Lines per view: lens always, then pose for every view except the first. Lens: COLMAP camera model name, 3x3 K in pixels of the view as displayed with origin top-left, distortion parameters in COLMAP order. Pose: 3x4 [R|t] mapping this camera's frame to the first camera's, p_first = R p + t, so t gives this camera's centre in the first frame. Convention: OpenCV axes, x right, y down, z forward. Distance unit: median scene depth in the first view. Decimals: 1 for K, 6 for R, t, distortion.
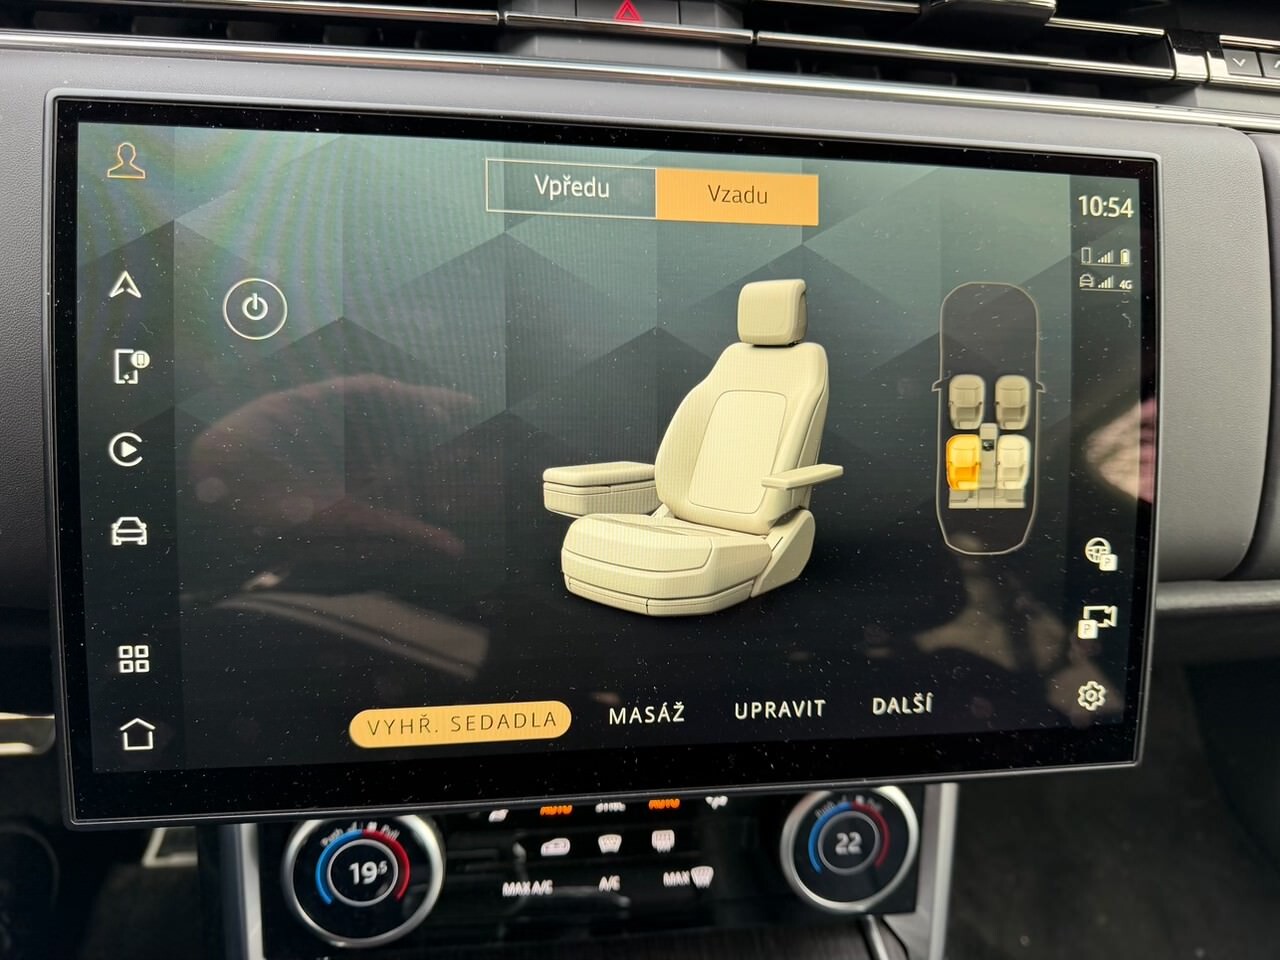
lens RADIAL K [[912.2, 0, 636.2], [0, 912.2, 478.6], [0, 0, 1]] dist [-0.016746, -0.006233]
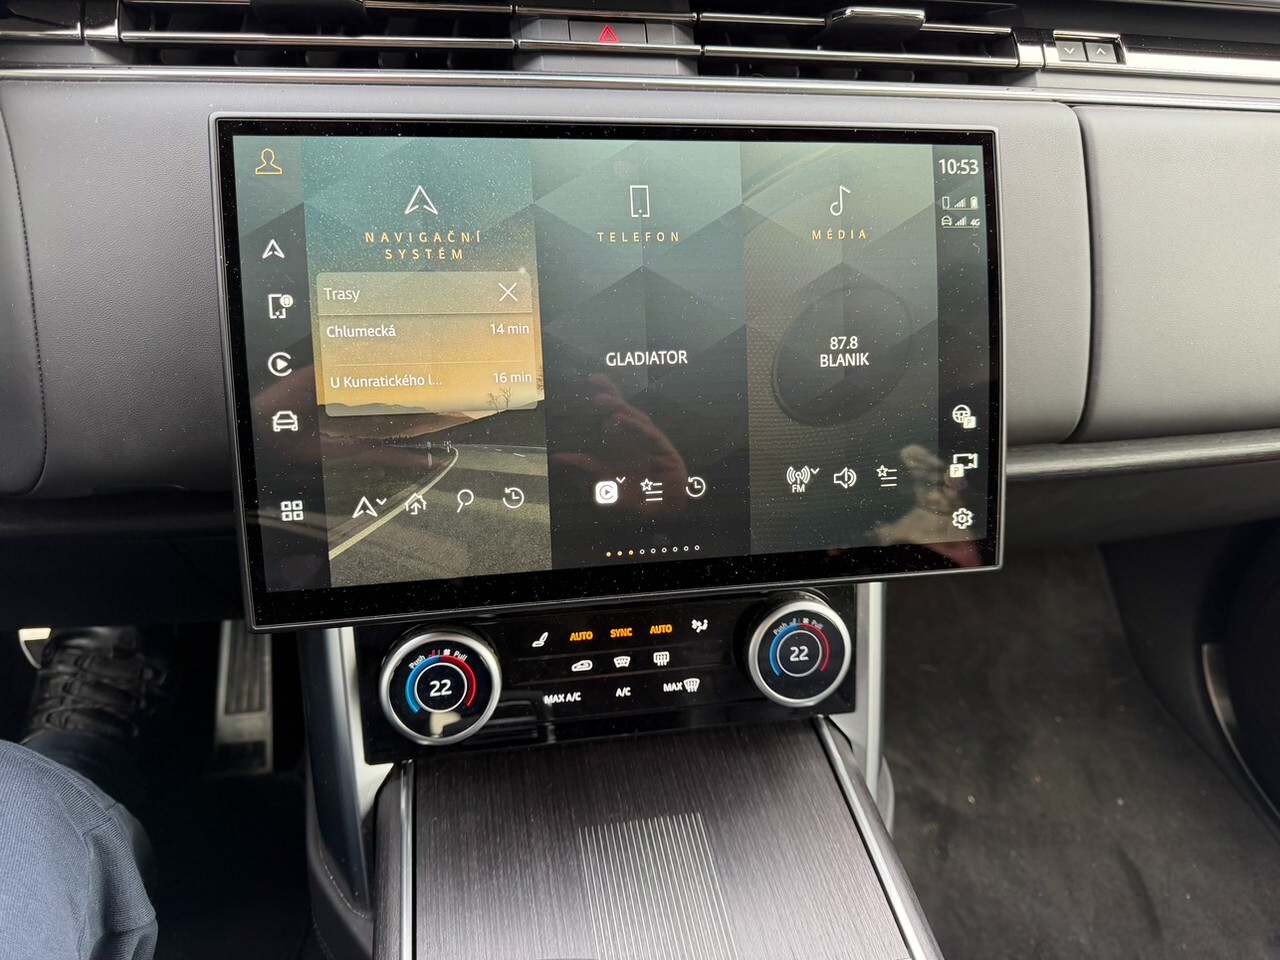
lens RADIAL K [[879.1, 0, 638.3], [0, 879.1, 470.9], [0, 0, 1]] dist [0.048848, -0.084700]
pose [[0.998415, -0.048325, 0.028855, -0.036114], [0.047418, 0.998383, 0.031353, 0.100353], [-0.030323, -0.029935, 0.999092, -0.356892]]
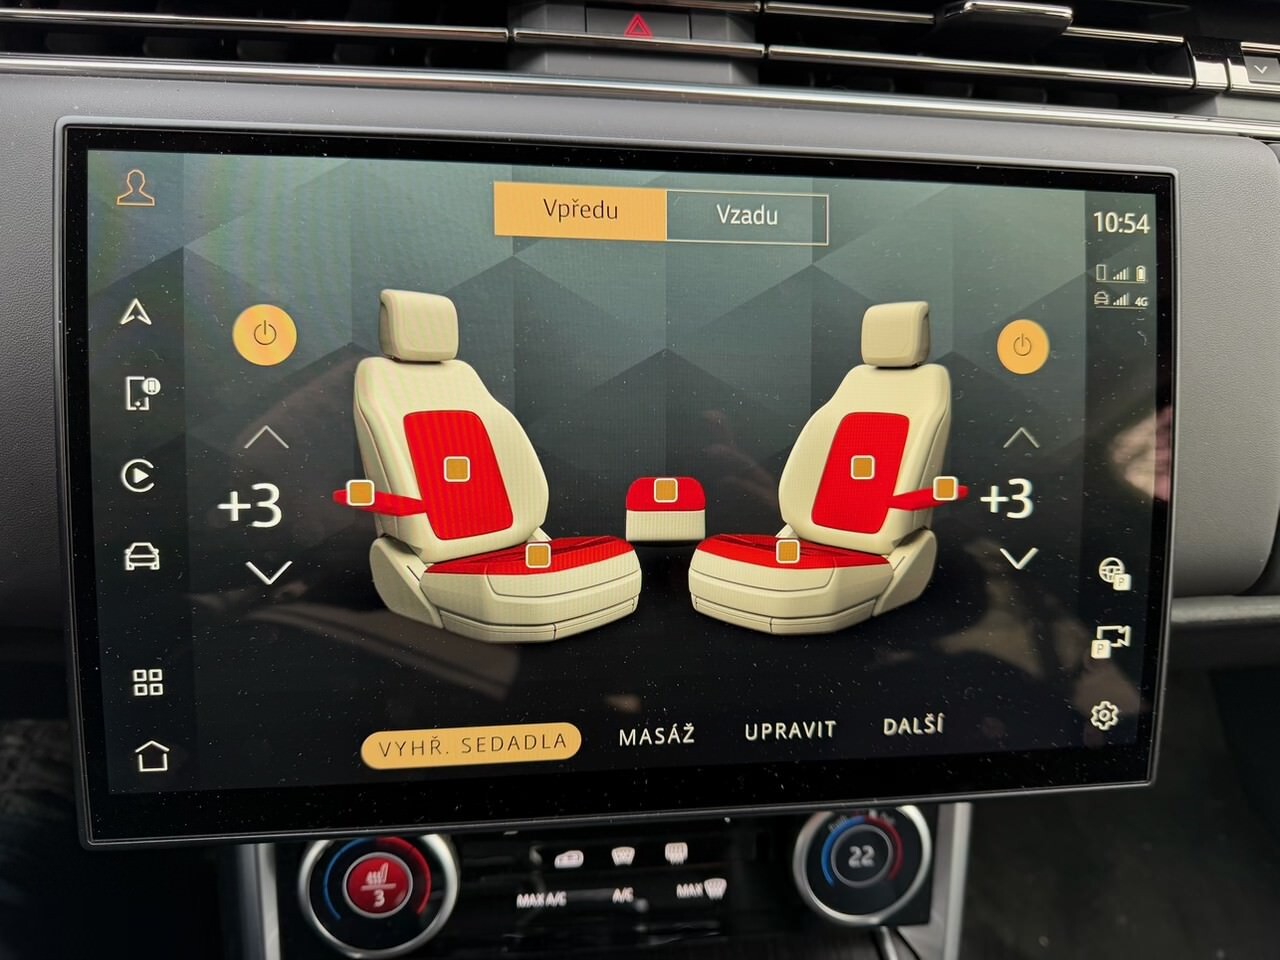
lens RADIAL K [[913.4, 0, 644.2], [0, 913.4, 481.1], [0, 0, 1]] dist [-0.018404, -0.004569]
pose [[0.999882, -0.001572, -0.015257, 0.012700], [0.001764, 0.999920, 0.012565, -0.031616], [0.015236, -0.012590, 0.999805, -0.000061]]
